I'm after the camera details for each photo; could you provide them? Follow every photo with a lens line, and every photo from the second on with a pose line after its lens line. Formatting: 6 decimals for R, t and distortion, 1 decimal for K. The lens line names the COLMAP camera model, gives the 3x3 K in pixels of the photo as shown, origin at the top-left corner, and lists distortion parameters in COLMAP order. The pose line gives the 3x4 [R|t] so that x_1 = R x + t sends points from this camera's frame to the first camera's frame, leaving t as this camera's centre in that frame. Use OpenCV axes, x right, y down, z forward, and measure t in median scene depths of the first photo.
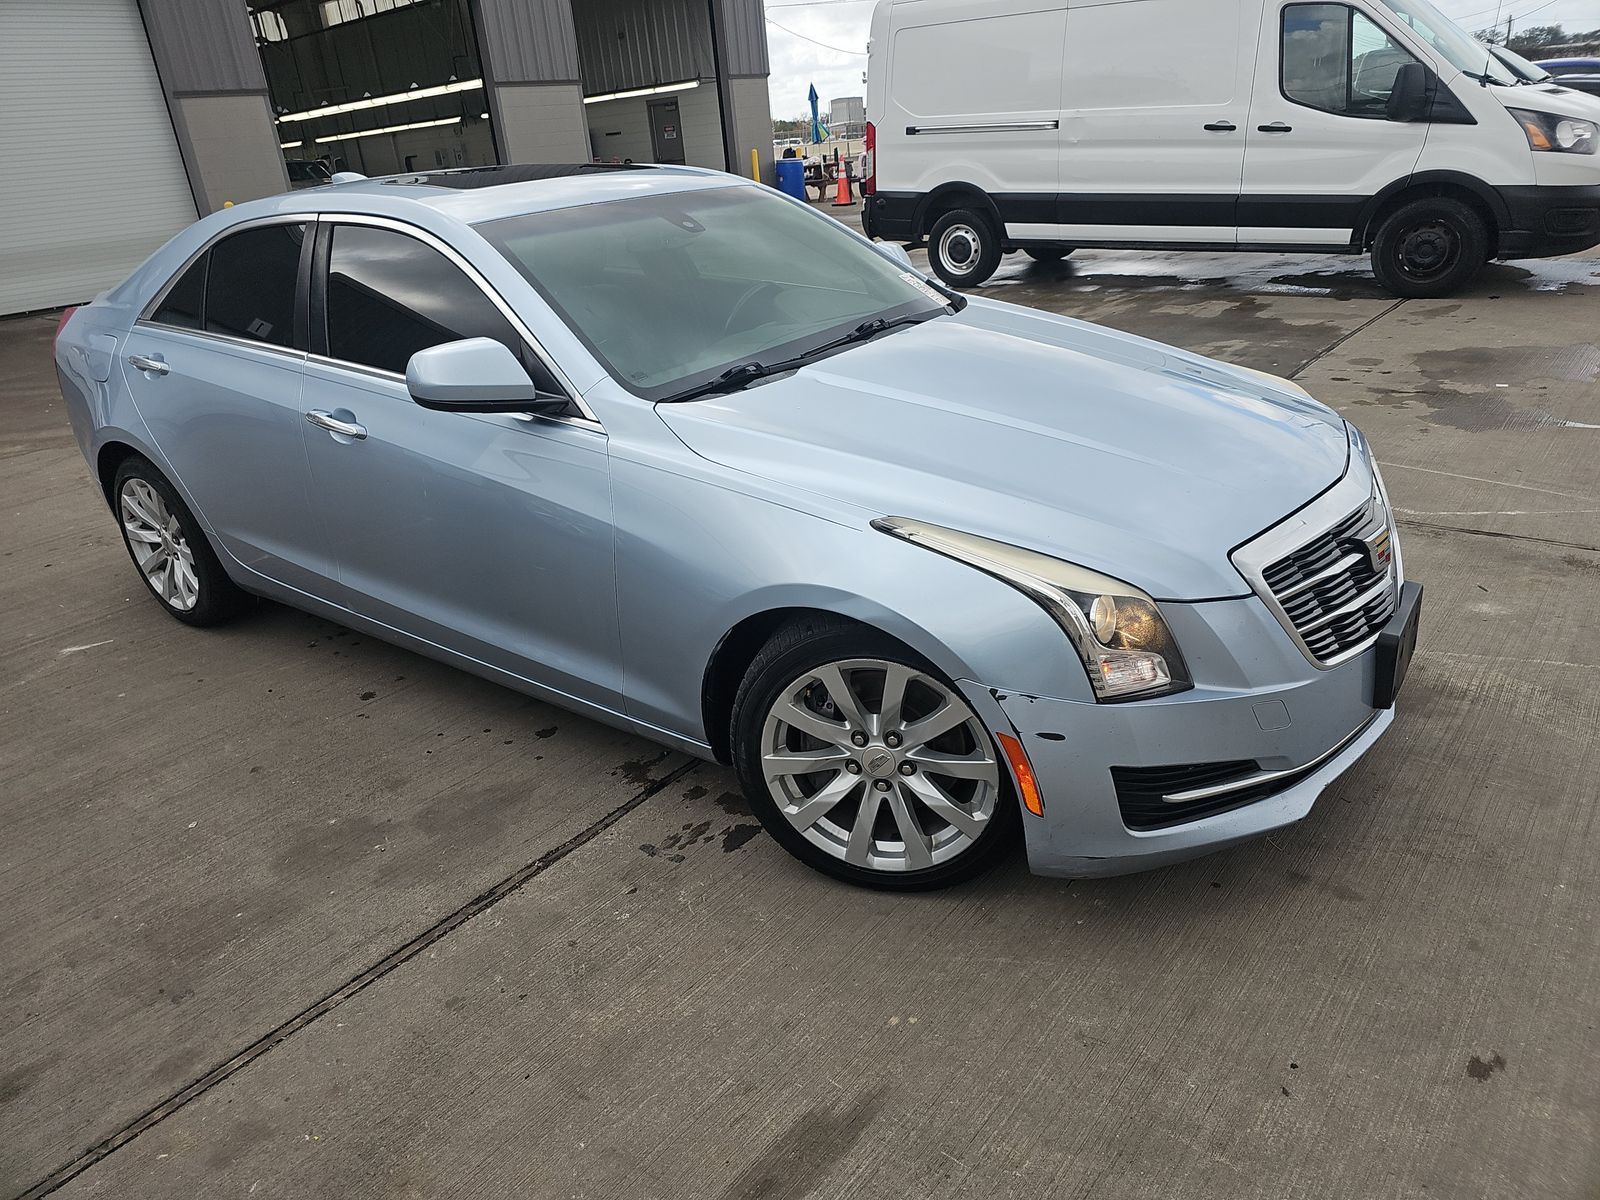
lens RADIAL K [[1049.5, 0, 796.7], [0, 1049.5, 595.8], [0, 0, 1]] dist [0.024610, -0.023131]
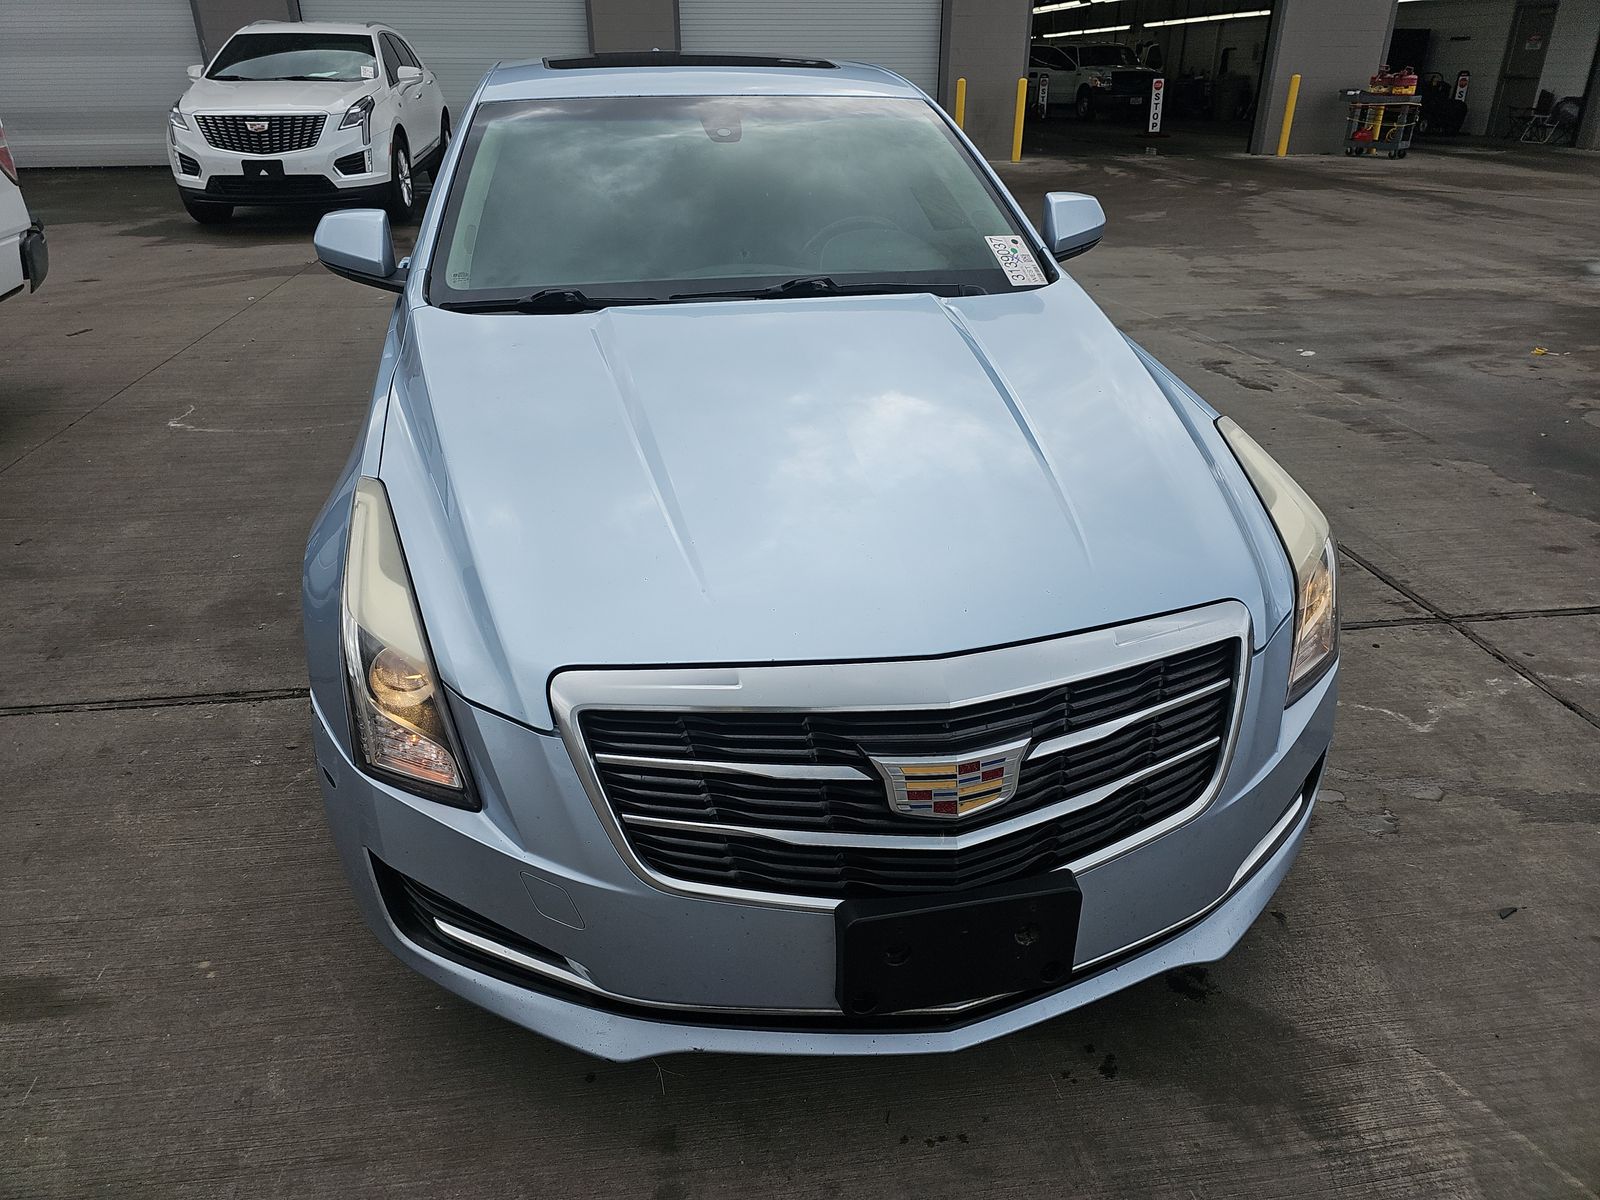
lens RADIAL K [[1049.5, 0, 799.0], [0, 1049.5, 593.1], [0, 0, 1]] dist [0.024610, -0.023131]
pose [[0.736808, 0.370865, -0.565308, 0.808762], [-0.322455, 0.927666, 0.188307, -0.244230], [0.594253, 0.043540, 0.803098, 0.458526]]
